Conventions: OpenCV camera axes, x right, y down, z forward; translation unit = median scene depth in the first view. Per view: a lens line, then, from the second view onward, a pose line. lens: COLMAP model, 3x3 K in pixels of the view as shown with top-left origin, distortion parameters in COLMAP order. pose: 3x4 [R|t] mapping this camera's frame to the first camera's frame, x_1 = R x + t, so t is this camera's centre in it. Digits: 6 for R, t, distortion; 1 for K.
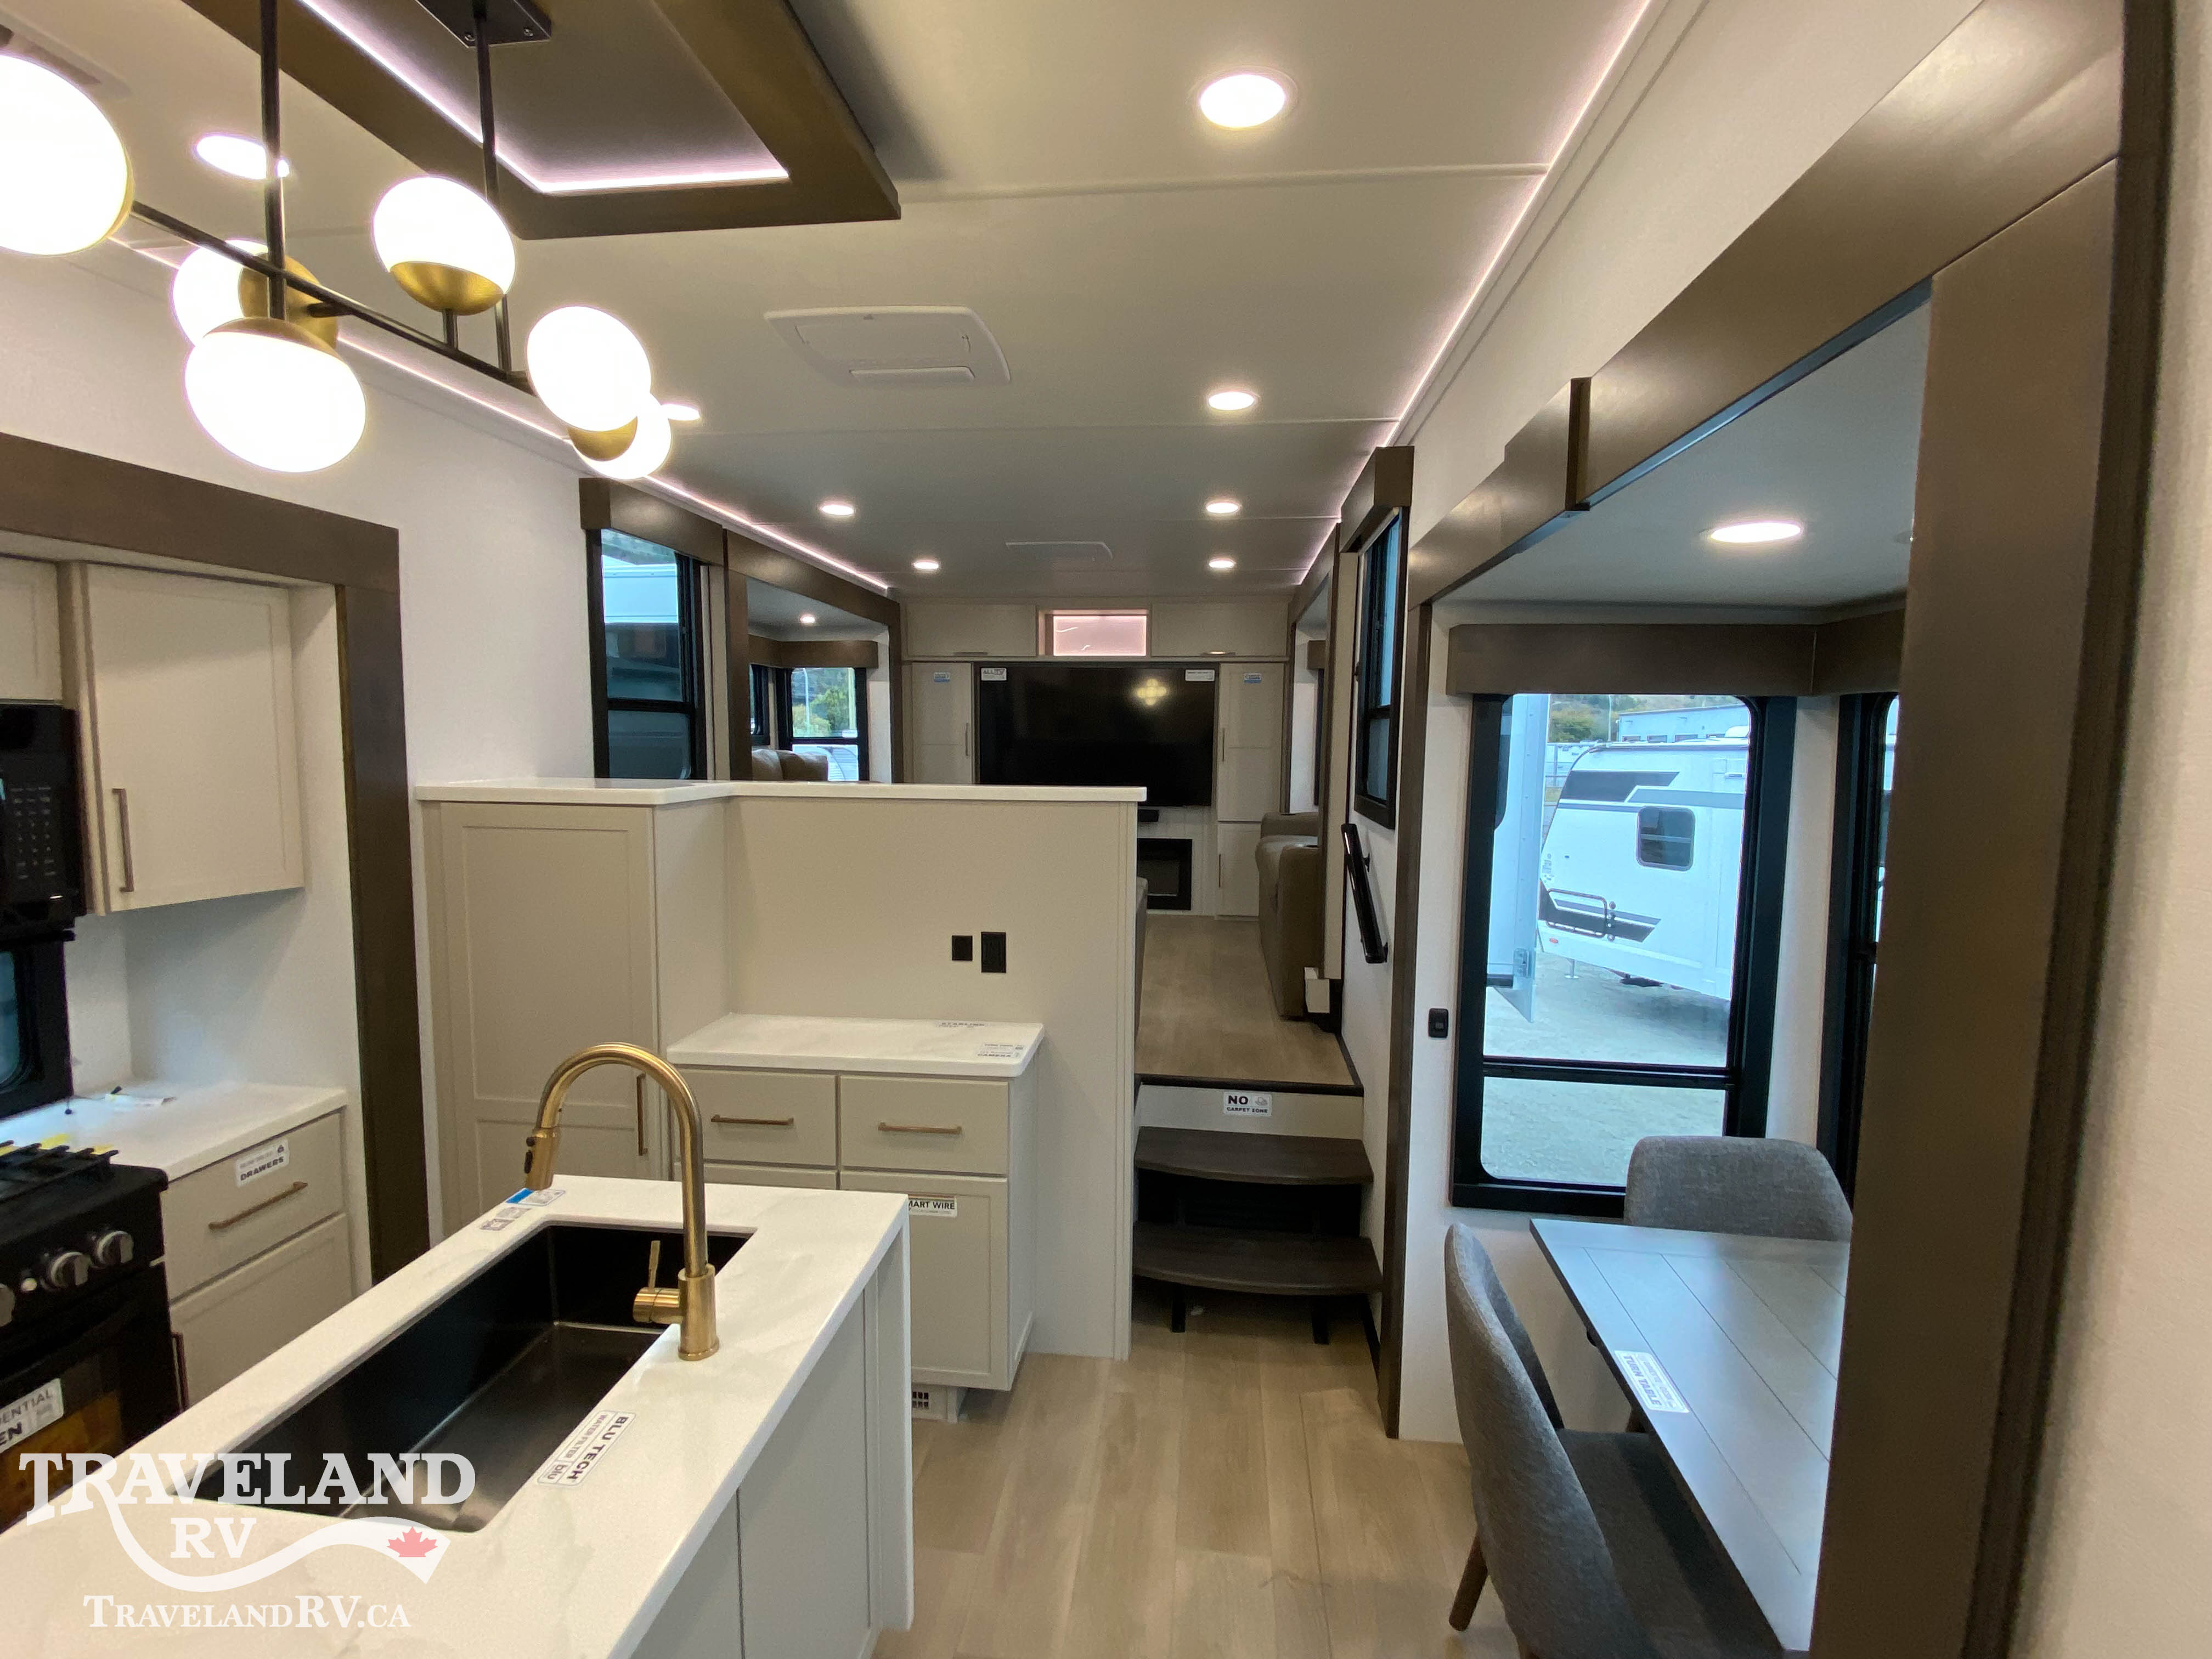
lens RADIAL K [[1019.3, 0, 1054.9], [0, 1019.3, 826.0], [0, 0, 1]] dist [0.001383, -0.002496]
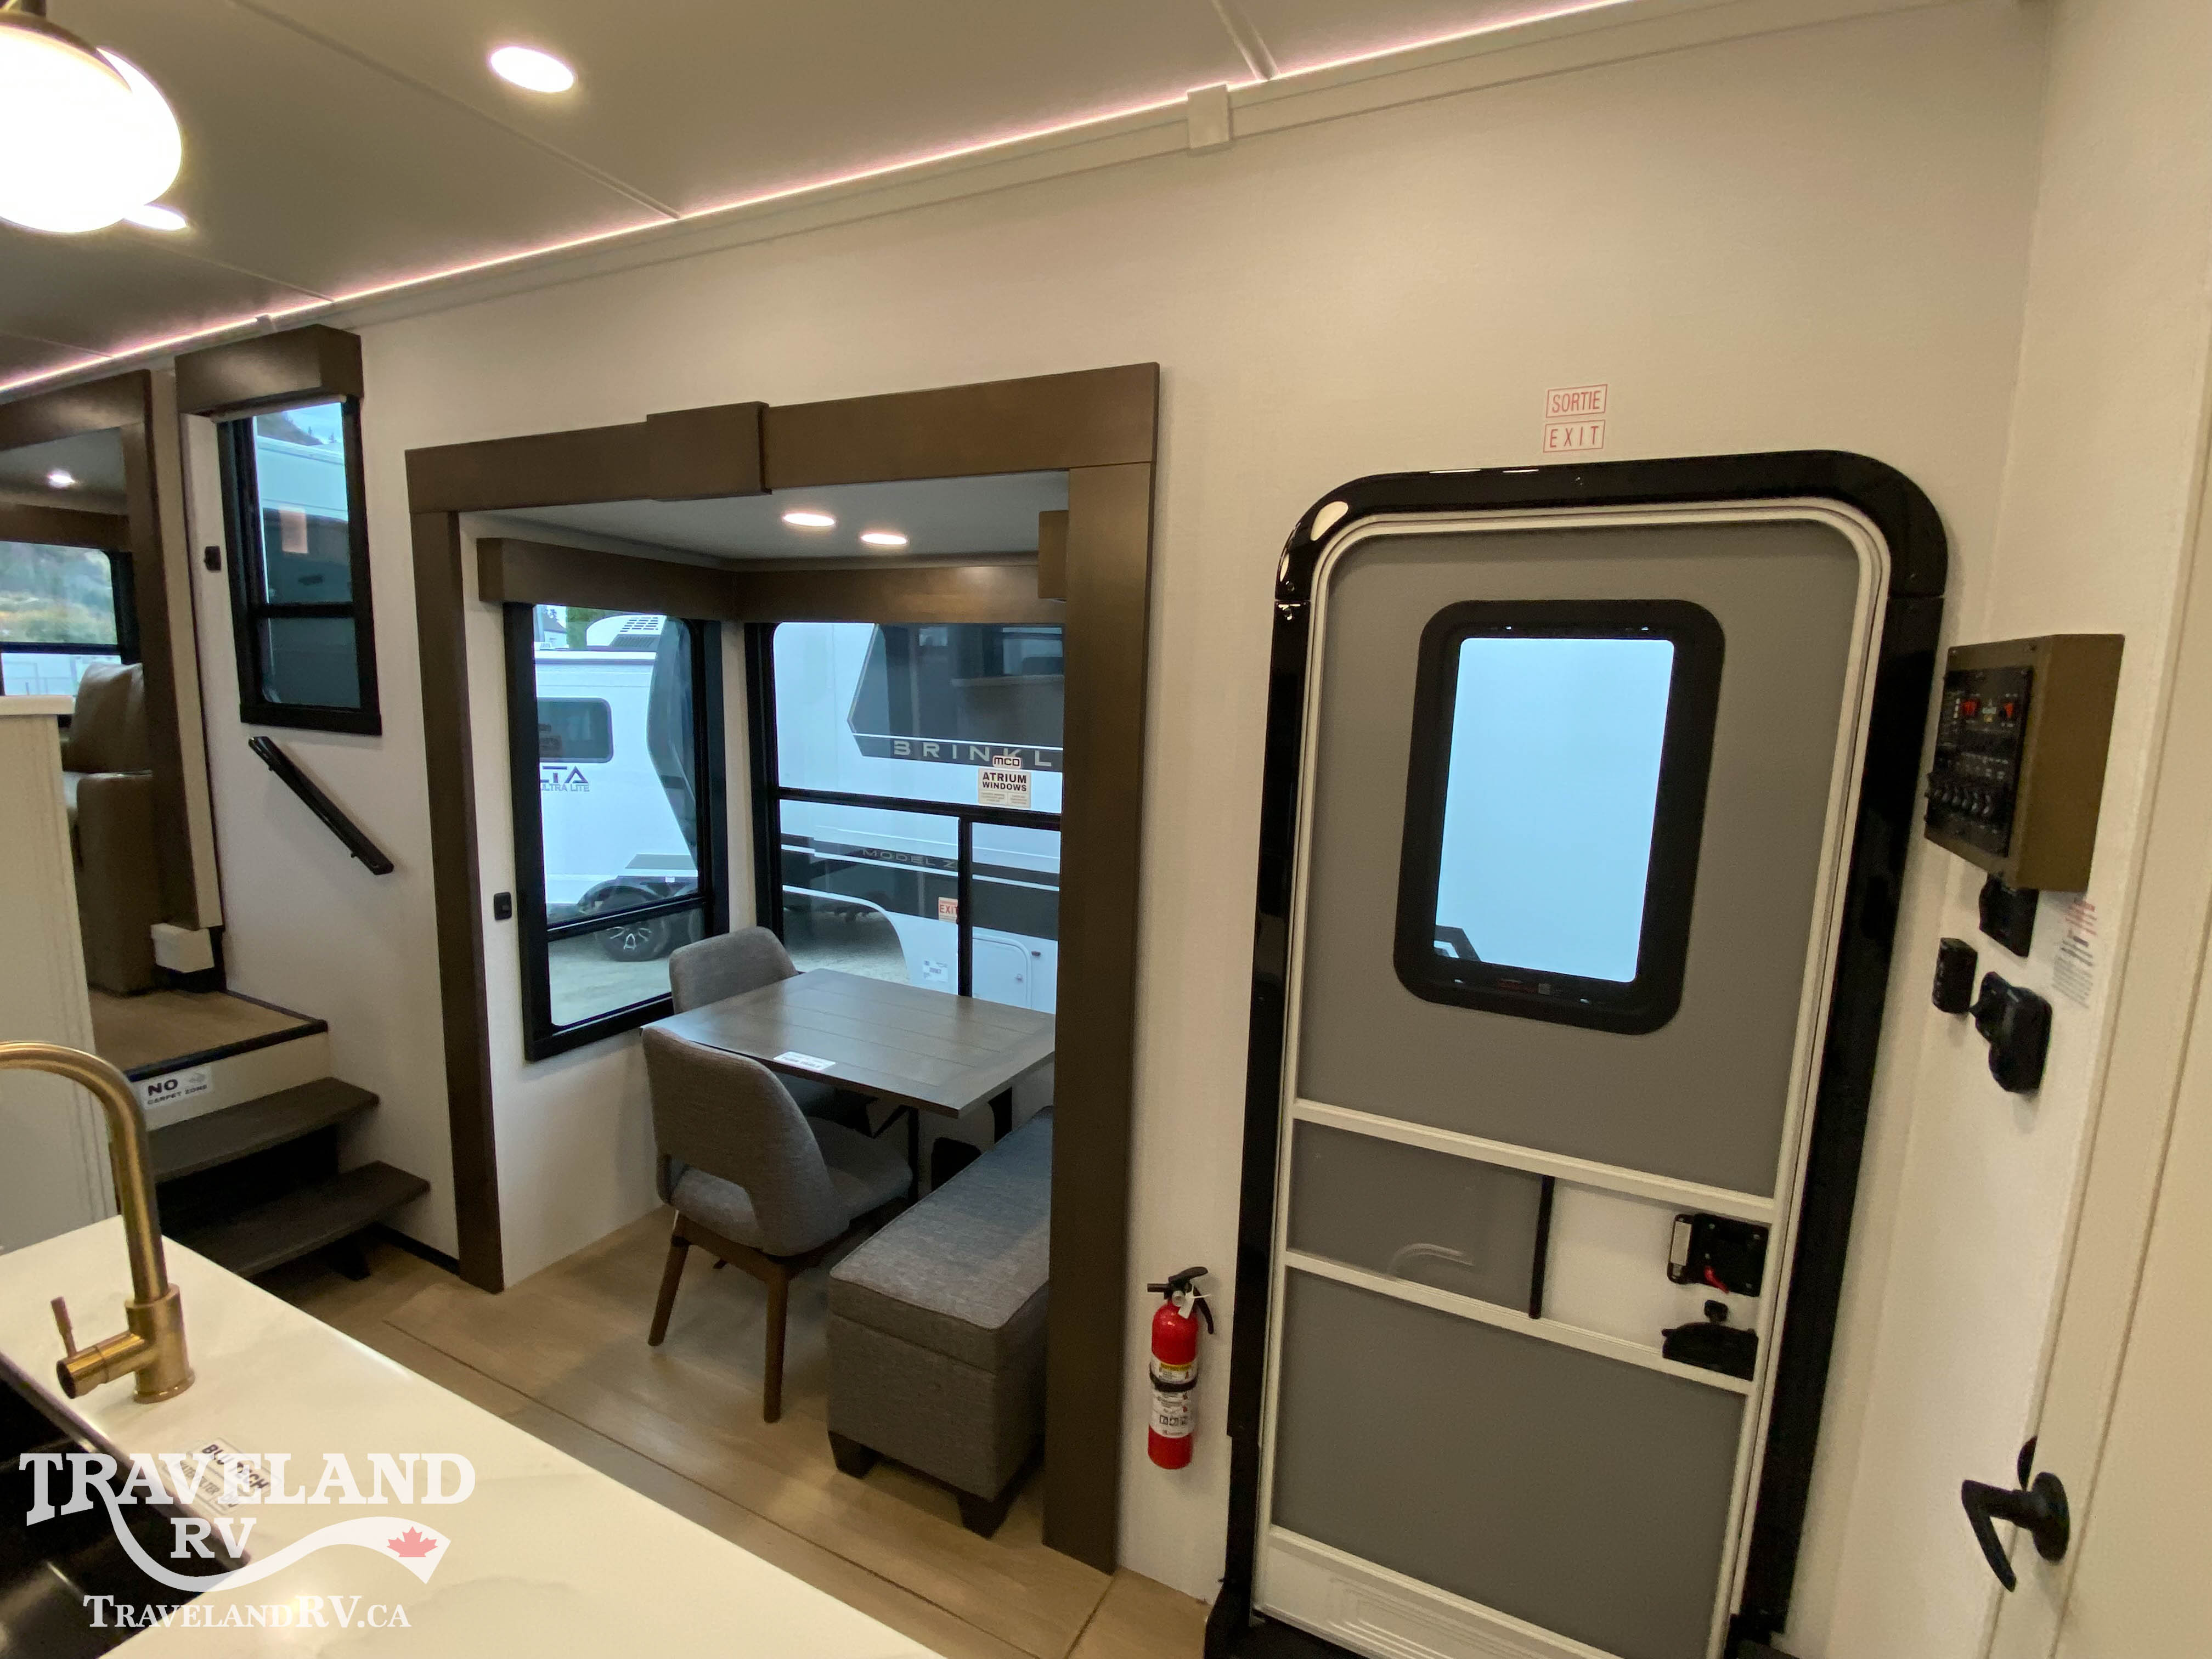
lens RADIAL K [[1019.3, 0, 1115.8], [0, 1019.3, 831.8], [0, 0, 1]] dist [0.001383, -0.002496]
pose [[0.326717, -0.143024, 0.934238, -0.431237], [0.061994, 0.989598, 0.129820, 0.013126], [-0.943087, 0.015502, 0.332185, 0.012690]]
